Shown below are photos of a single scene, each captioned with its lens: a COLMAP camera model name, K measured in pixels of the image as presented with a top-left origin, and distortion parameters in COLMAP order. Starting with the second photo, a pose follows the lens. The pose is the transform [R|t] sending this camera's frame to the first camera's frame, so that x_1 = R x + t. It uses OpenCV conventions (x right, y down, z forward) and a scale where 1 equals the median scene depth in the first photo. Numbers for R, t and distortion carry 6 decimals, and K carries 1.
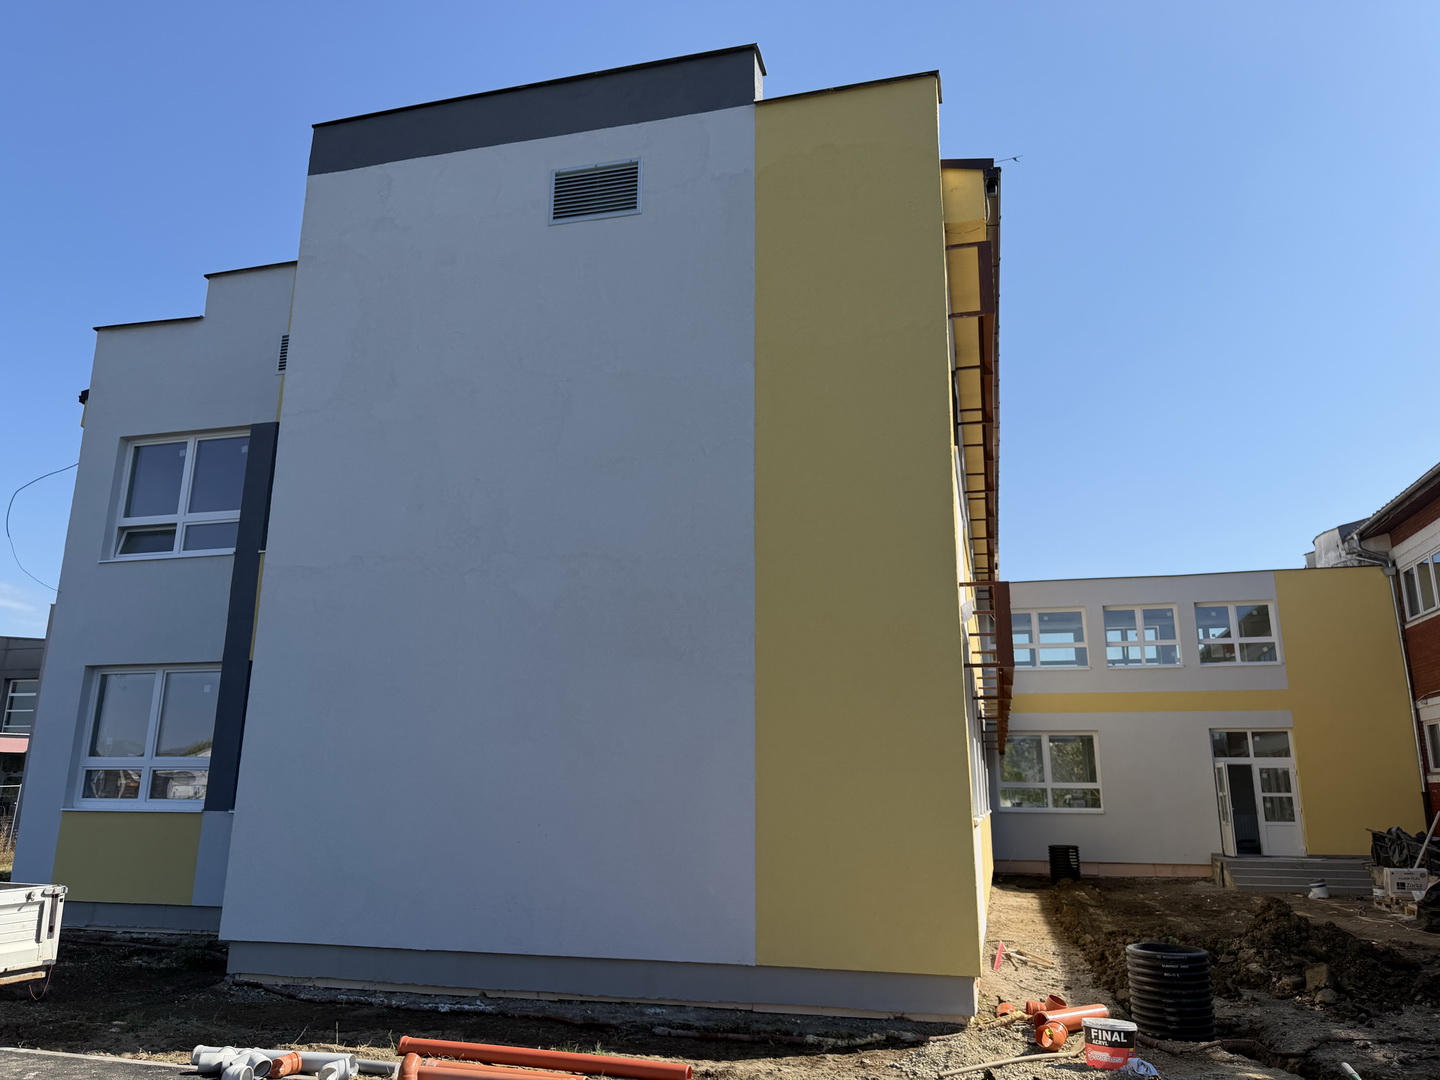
lens RADIAL K [[1009.6, 0, 720.0], [0, 1009.6, 540.0], [0, 0, 1]] dist [0.127796, -0.204557]
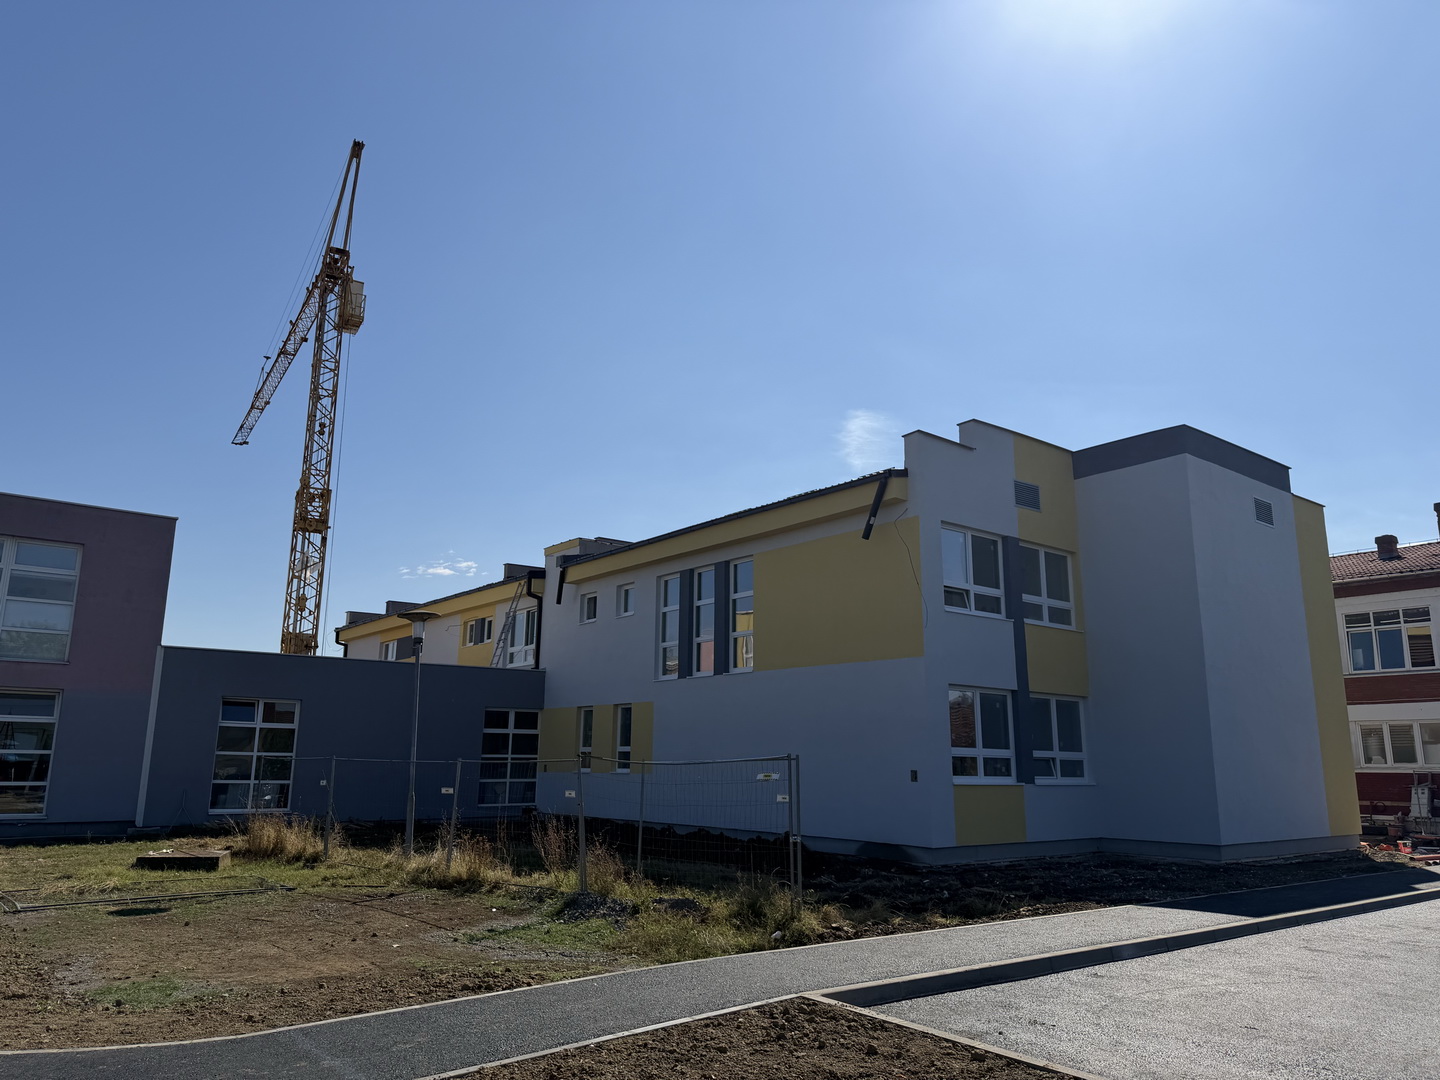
lens RADIAL K [[1009.6, 0, 720.0], [0, 1009.6, 540.0], [0, 0, 1]] dist [0.127796, -0.204557]
pose [[0.587722, 0.168879, 0.791241, -1.932692], [-0.205533, 0.977054, -0.055871, 0.069689], [-0.782521, -0.129790, 0.608946, 0.402945]]
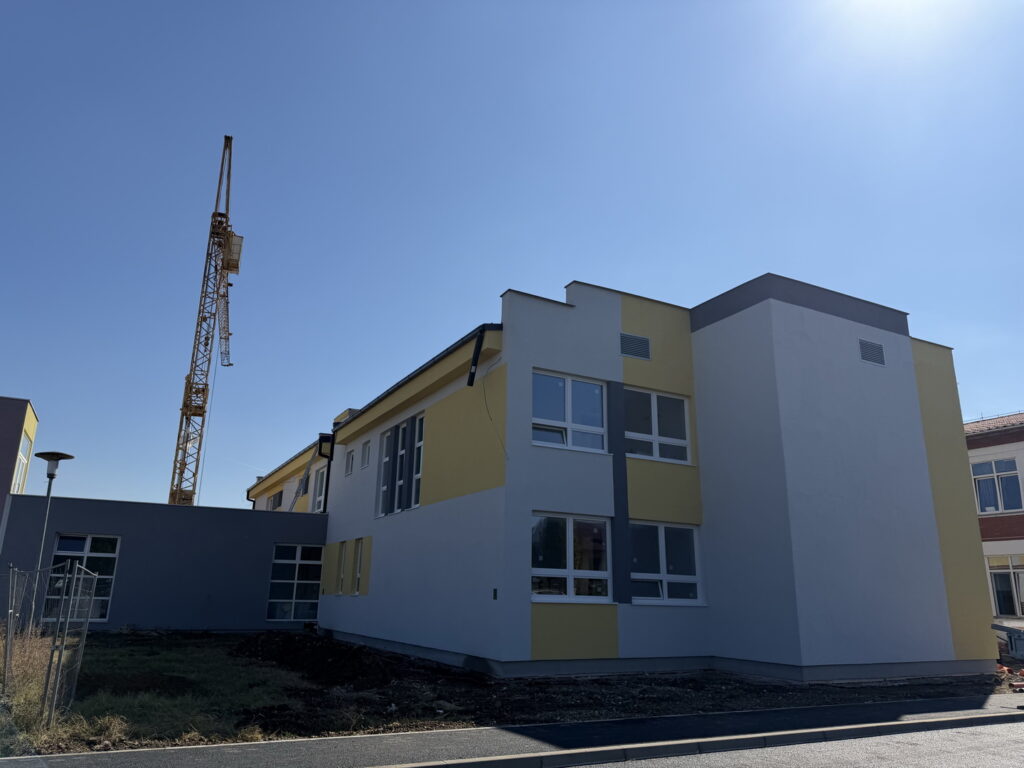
lens RADIAL K [[718.0, 0, 512.0], [0, 718.0, 384.0], [0, 0, 1]] dist [0.127796, -0.204557]
pose [[0.728638, 0.194916, 0.656578, -1.394049], [-0.182512, 0.979243, -0.088162, 0.033653], [-0.660134, -0.055595, 0.749088, 0.185079]]
